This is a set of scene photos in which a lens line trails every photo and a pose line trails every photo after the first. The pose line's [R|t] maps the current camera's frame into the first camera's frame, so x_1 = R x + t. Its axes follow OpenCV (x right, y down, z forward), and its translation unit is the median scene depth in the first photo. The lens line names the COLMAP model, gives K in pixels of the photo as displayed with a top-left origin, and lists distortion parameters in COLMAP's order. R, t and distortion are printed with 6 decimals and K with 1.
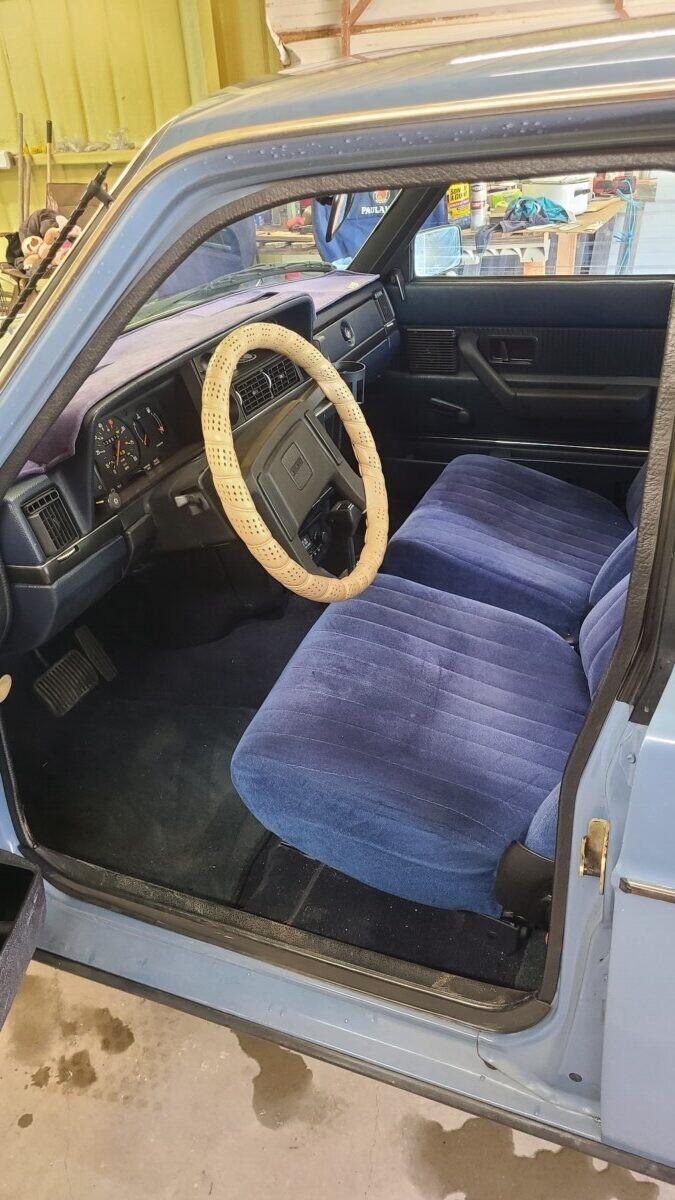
lens RADIAL K [[914.6, 0, 337.5], [0, 914.6, 600.0], [0, 0, 1]] dist [0.039706, -0.001306]
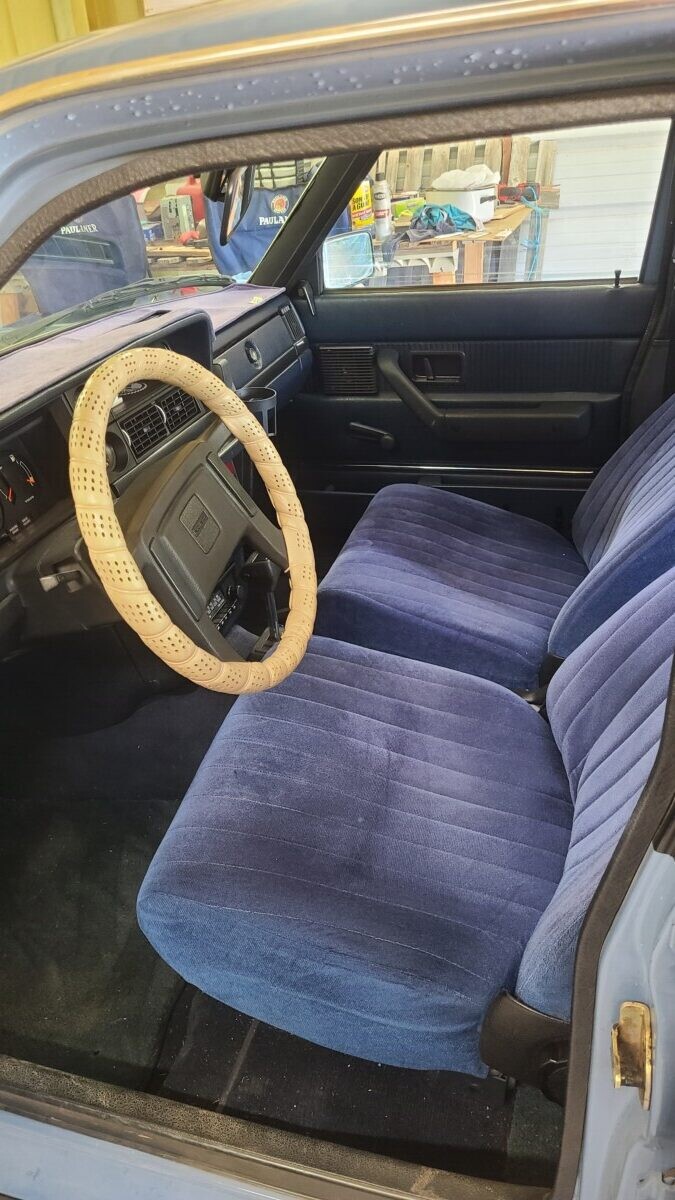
lens RADIAL K [[914.6, 0, 337.5], [0, 914.6, 600.0], [0, 0, 1]] dist [0.039706, -0.001306]
pose [[0.994426, -0.057069, 0.088652, 0.000220], [0.058474, 0.998200, -0.013333, -0.055373], [-0.087731, 0.018443, 0.995973, 0.171581]]
